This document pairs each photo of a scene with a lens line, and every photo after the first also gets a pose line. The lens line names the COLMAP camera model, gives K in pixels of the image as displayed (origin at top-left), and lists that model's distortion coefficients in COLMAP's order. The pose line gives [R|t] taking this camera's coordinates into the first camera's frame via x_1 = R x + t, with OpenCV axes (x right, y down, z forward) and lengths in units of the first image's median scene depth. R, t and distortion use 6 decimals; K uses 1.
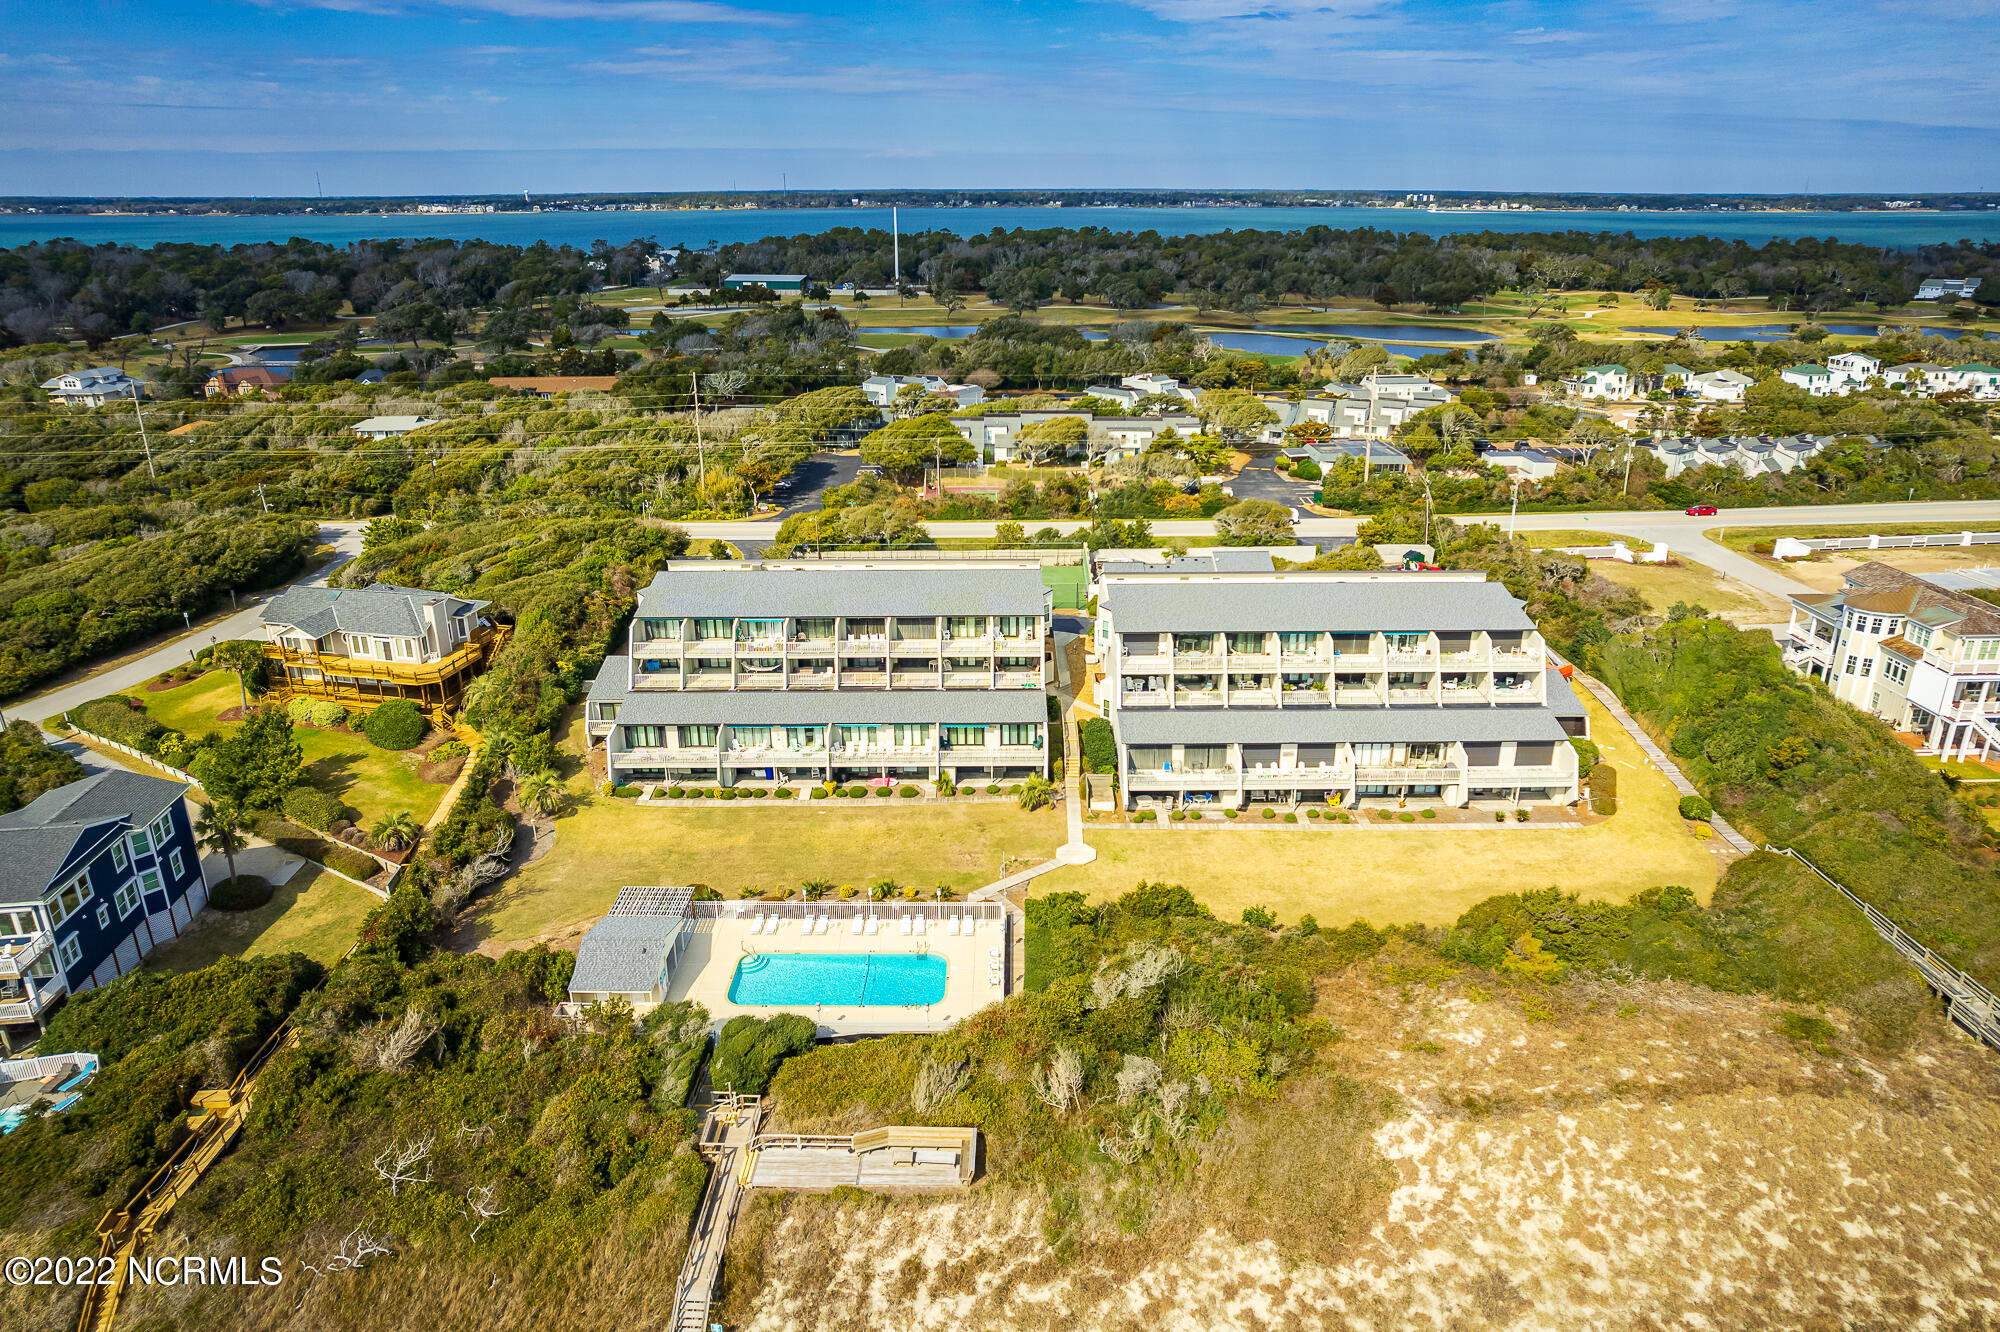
lens RADIAL K [[1306.8, 0, 1008.2], [0, 1306.8, 621.3], [0, 0, 1]] dist [-0.092707, 0.089141]
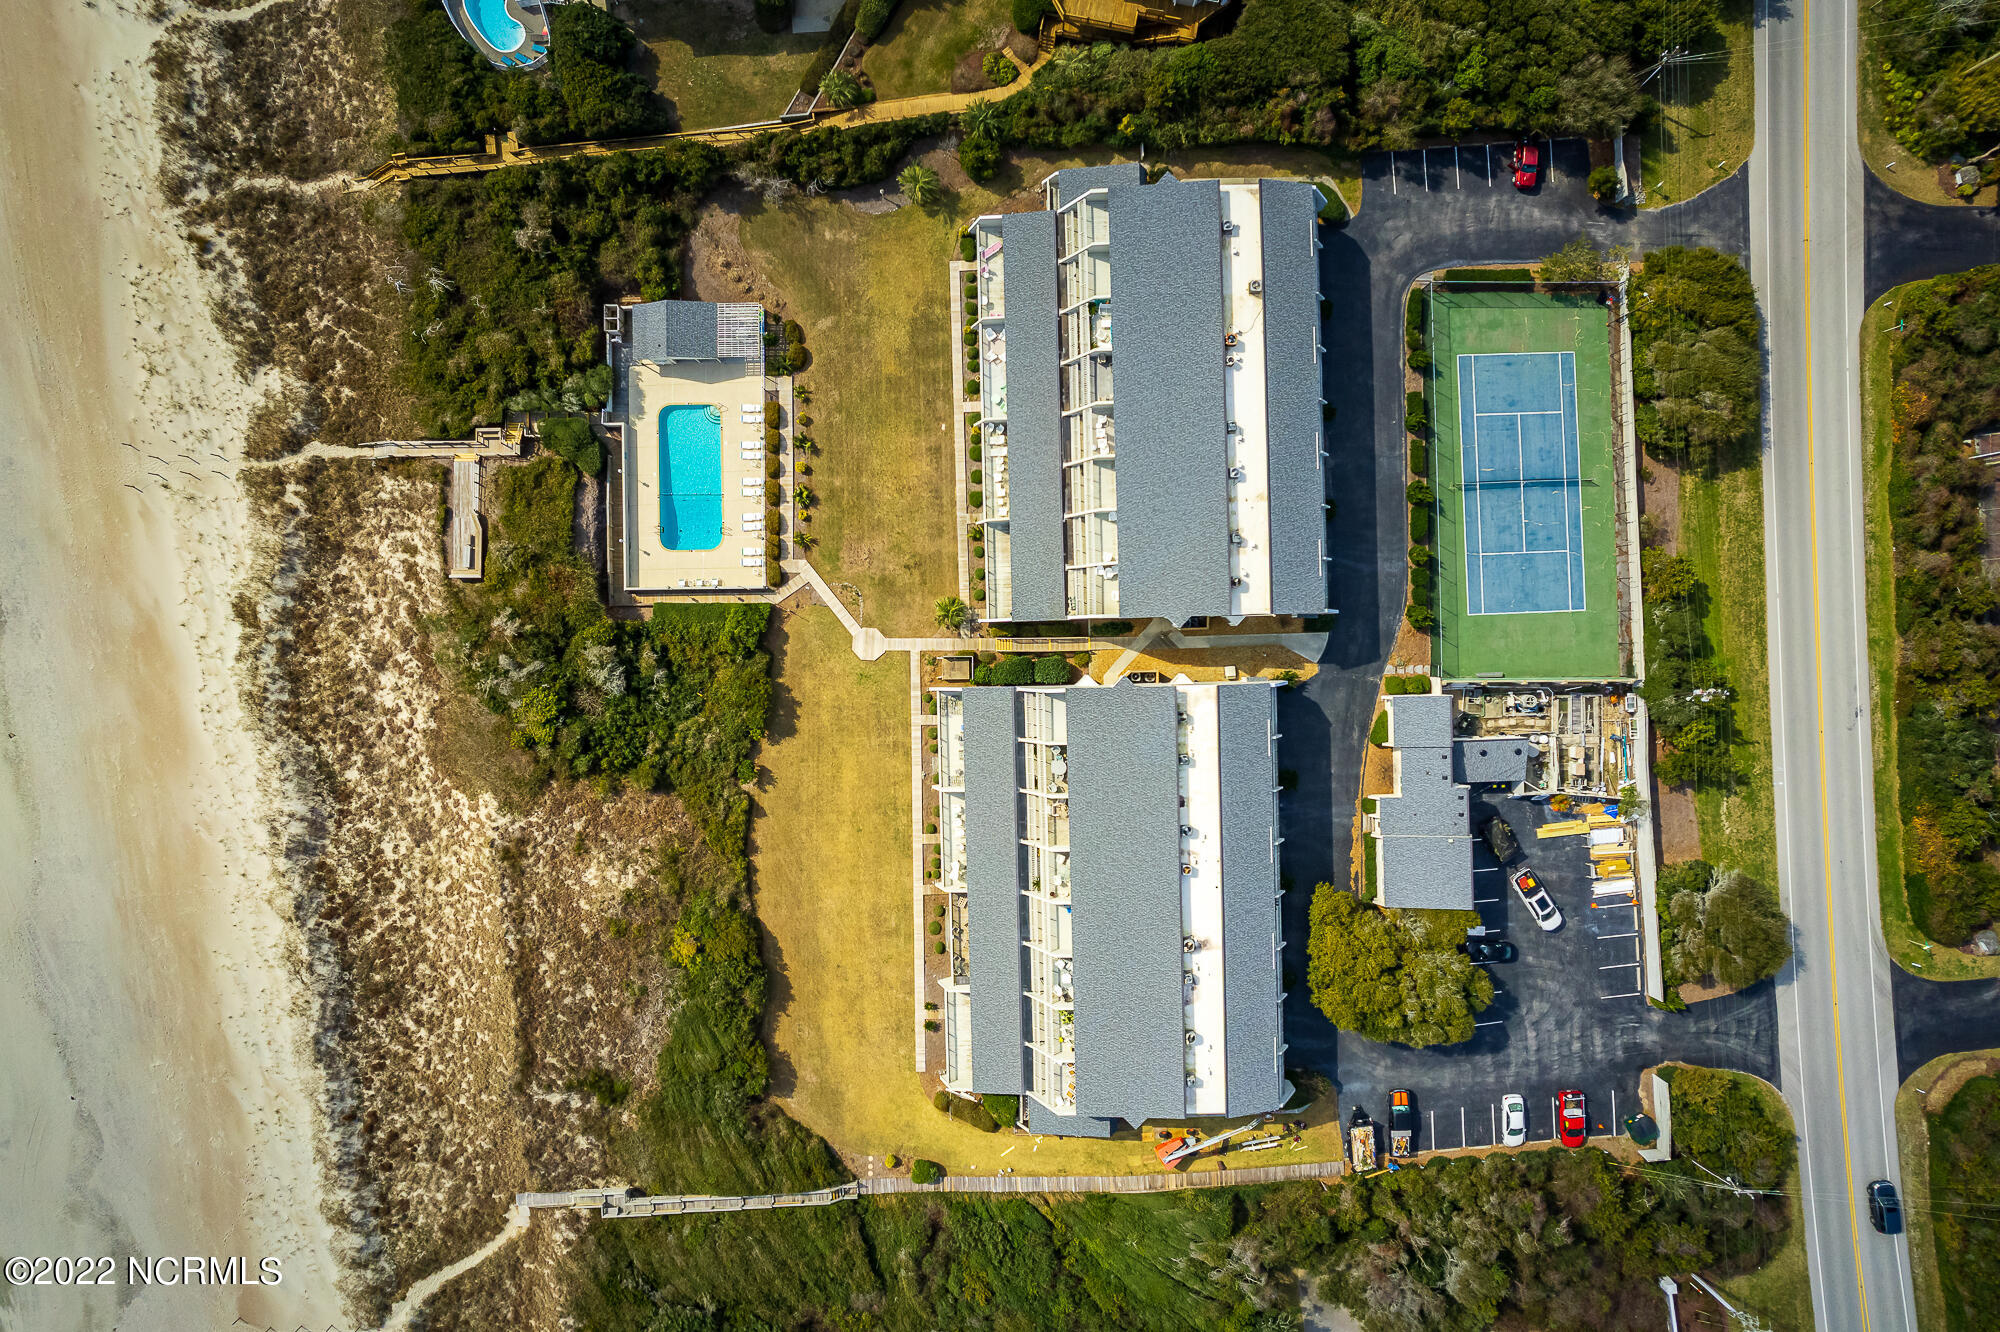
lens RADIAL K [[1257.0, 0, 1006.4], [0, 1257.0, 660.7], [0, 0, 1]] dist [-0.072083, 0.056800]
pose [[0.016782, 0.999822, 0.008614, 0.050927], [-0.322957, -0.002733, 0.946410, -0.842255], [0.946265, -0.018665, 0.322853, 0.624244]]
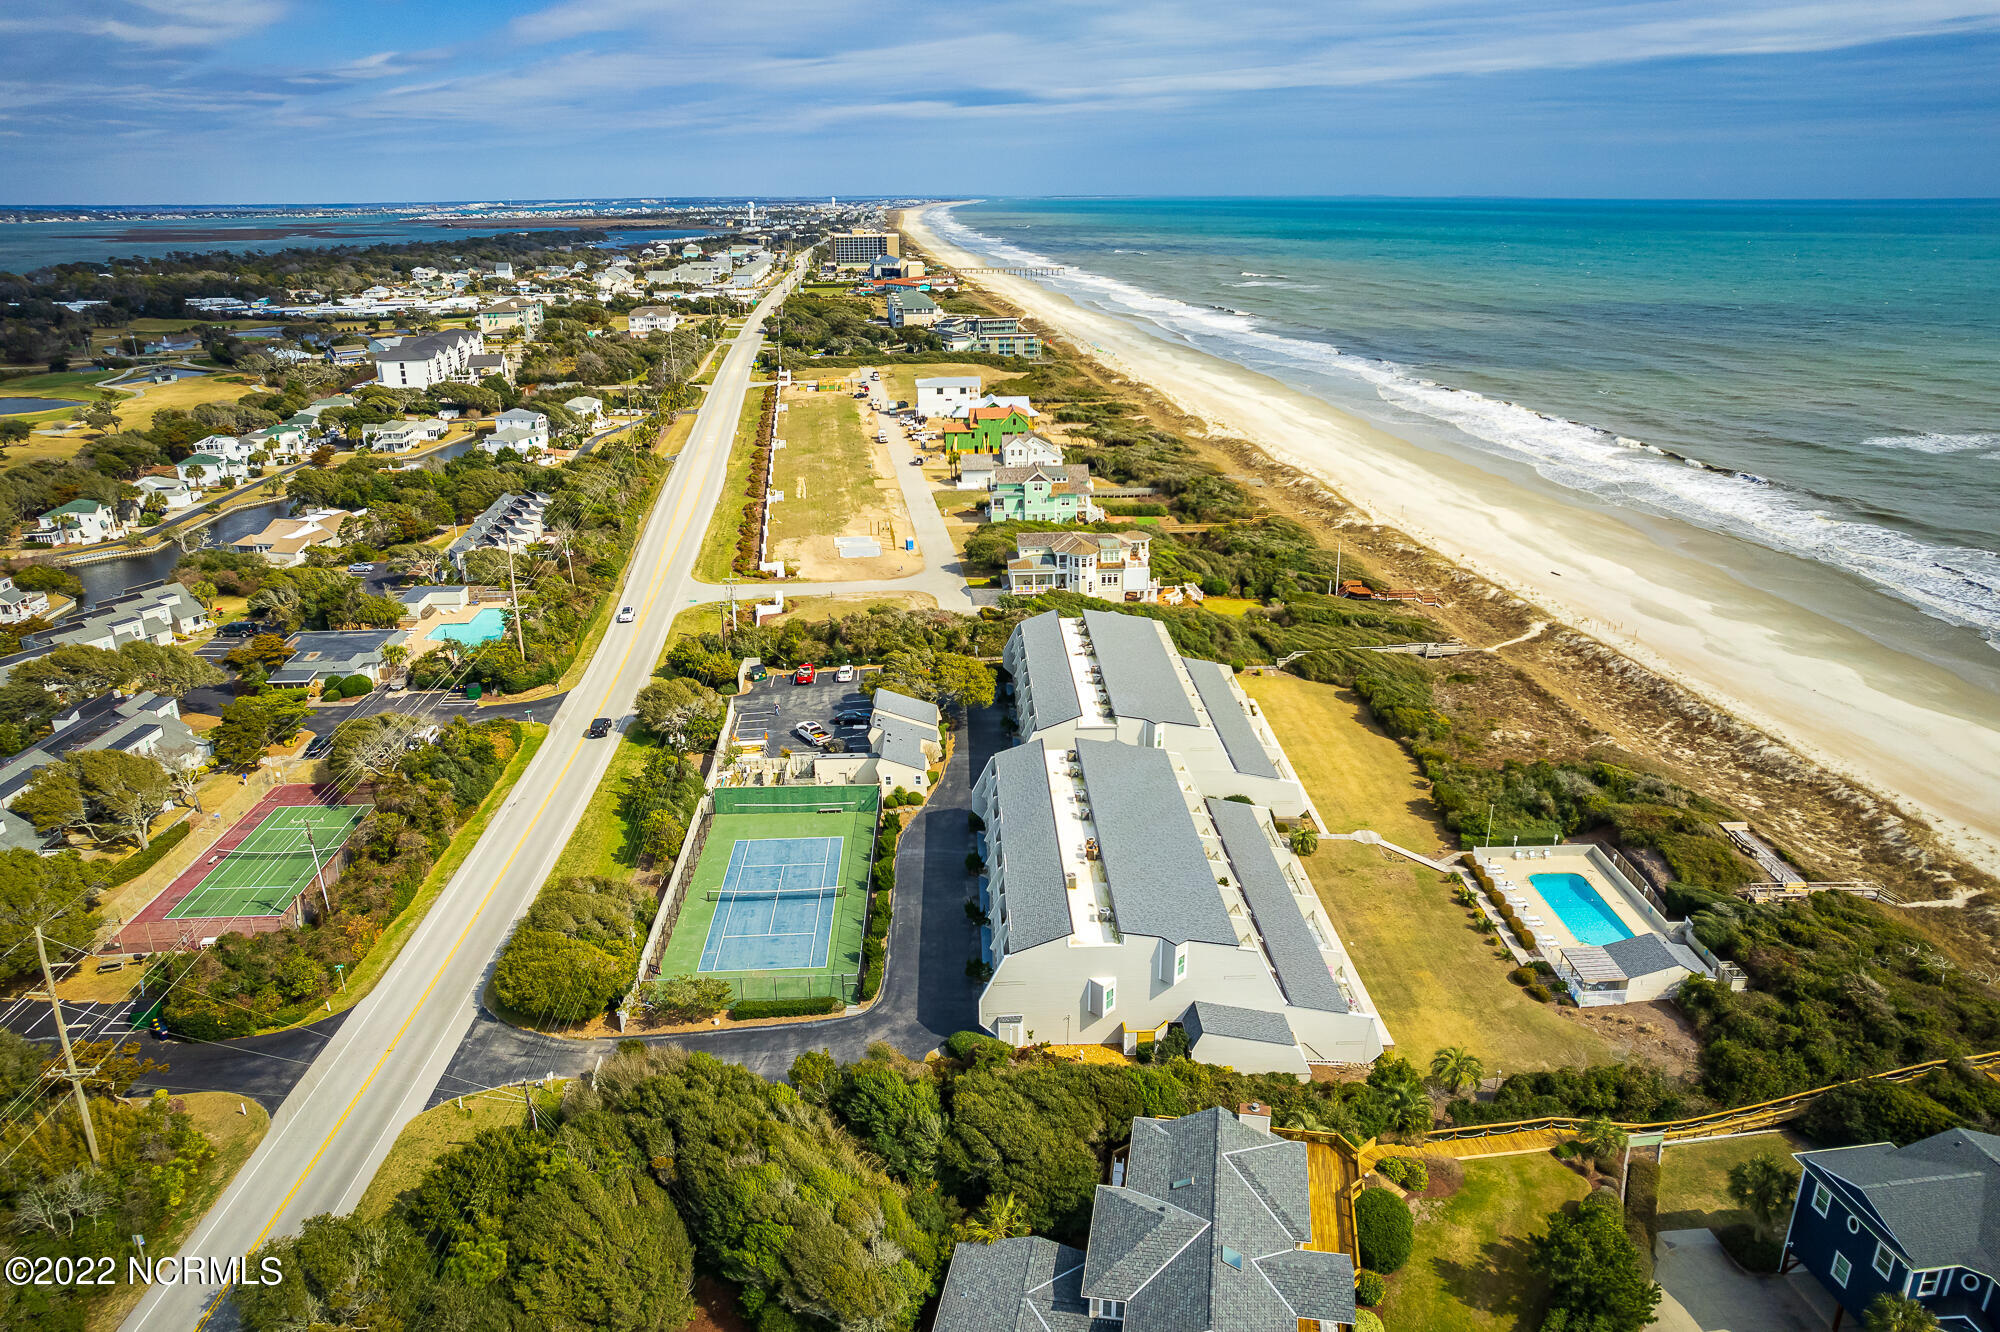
lens RADIAL K [[1313.0, 0, 1015.3], [0, 1313.0, 645.0], [0, 0, 1]] dist [-0.073318, 0.066935]
pose [[-0.038979, -0.328738, 0.943617, -1.021734], [0.322914, 0.889521, 0.323231, -0.500602], [-0.945625, 0.317306, 0.071481, 1.011085]]
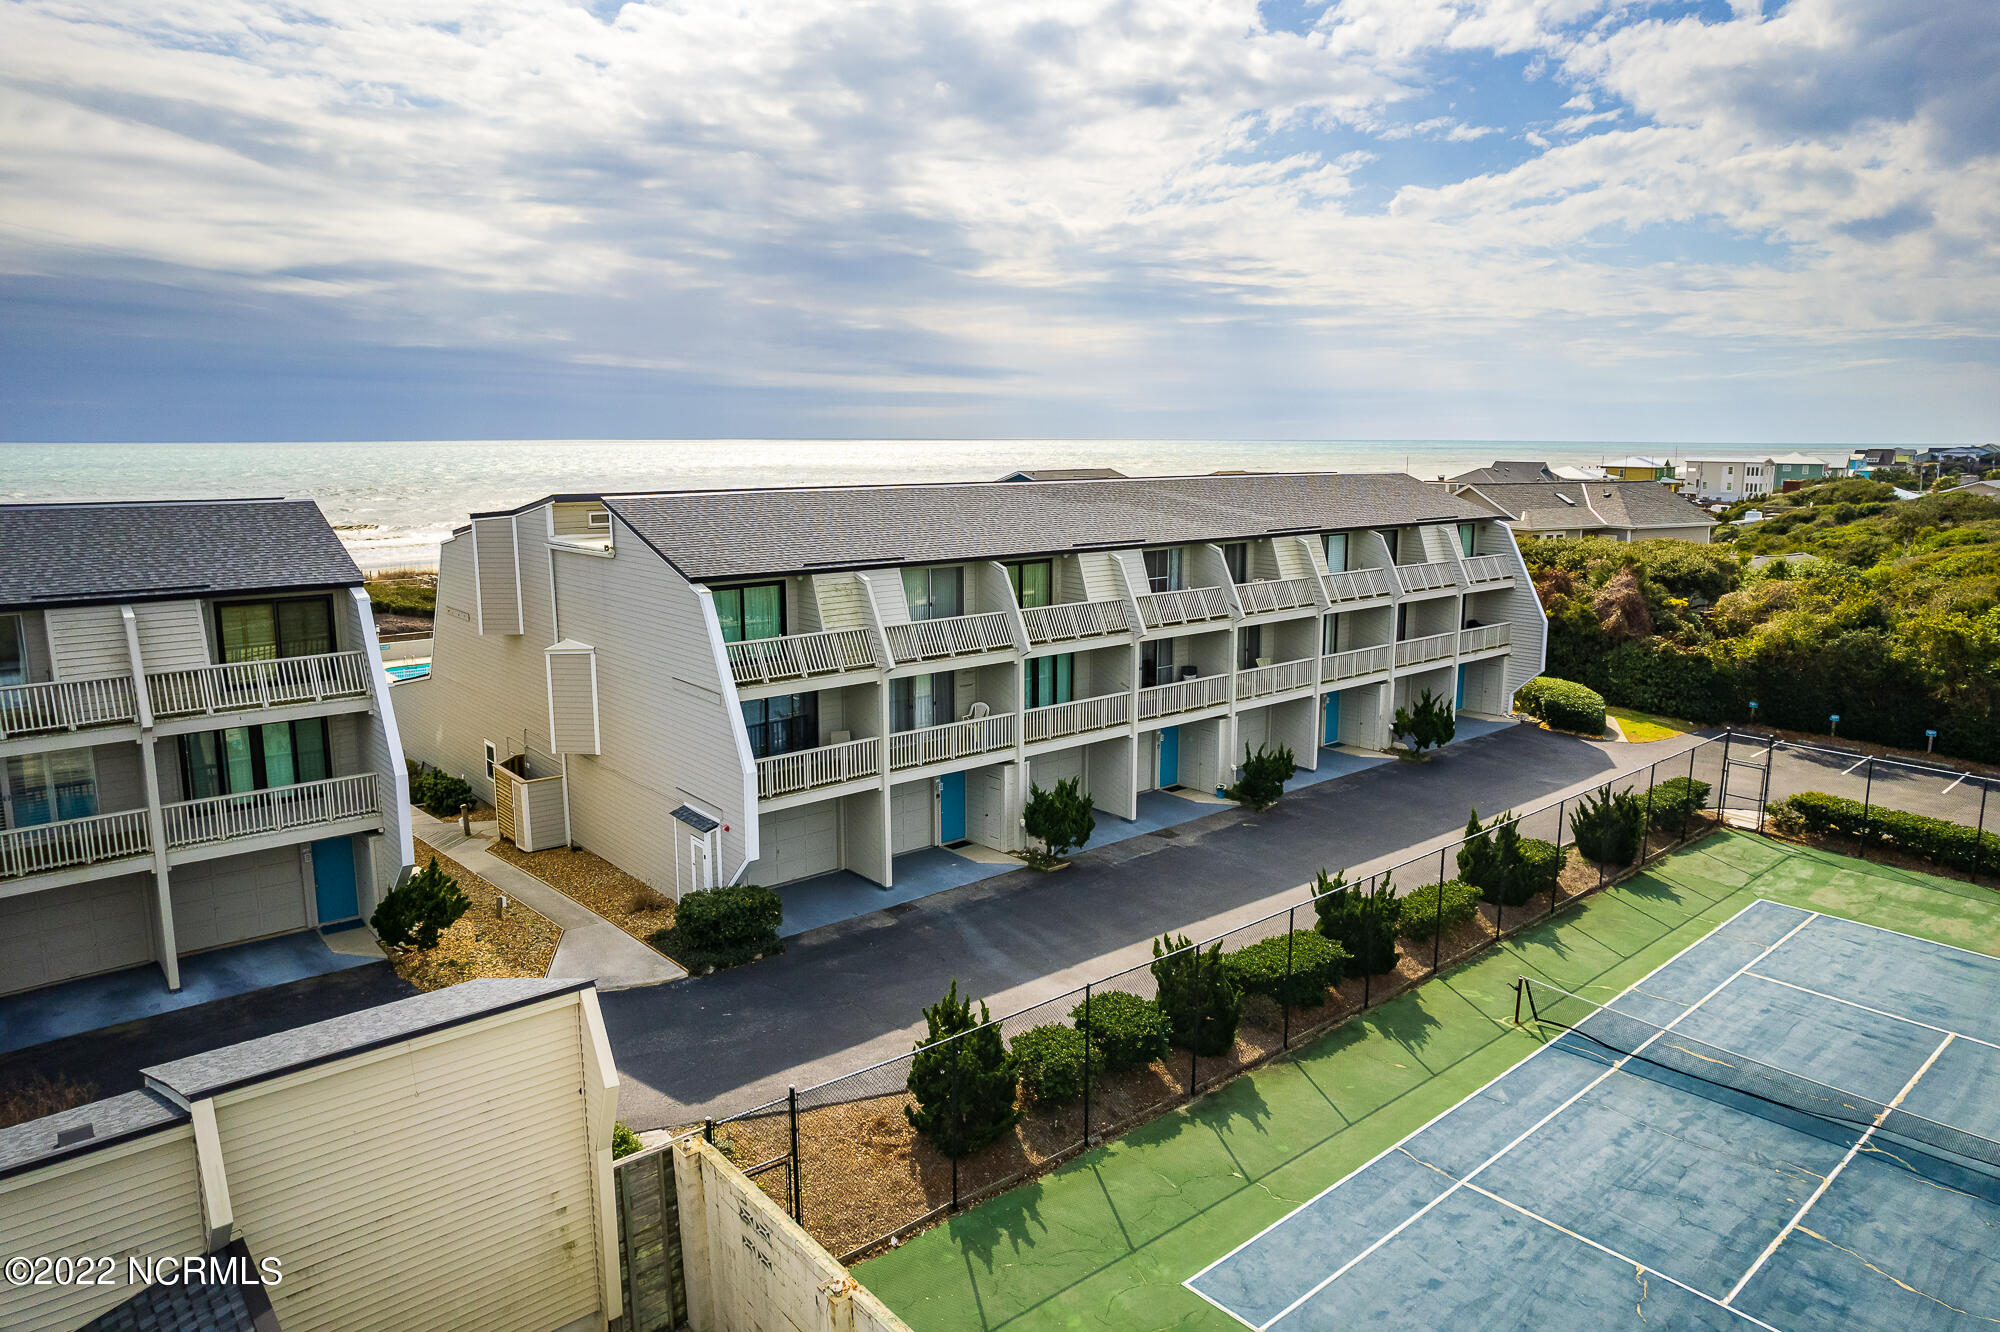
lens RADIAL K [[1313.0, 0, 1015.3], [0, 1313.0, 645.0], [0, 0, 1]] dist [-0.073318, 0.066935]
pose [[-0.753681, 0.106930, -0.648484, 0.144686], [-0.206746, 0.898016, 0.388360, -0.153753], [0.623876, 0.426771, -0.654710, 1.354787]]
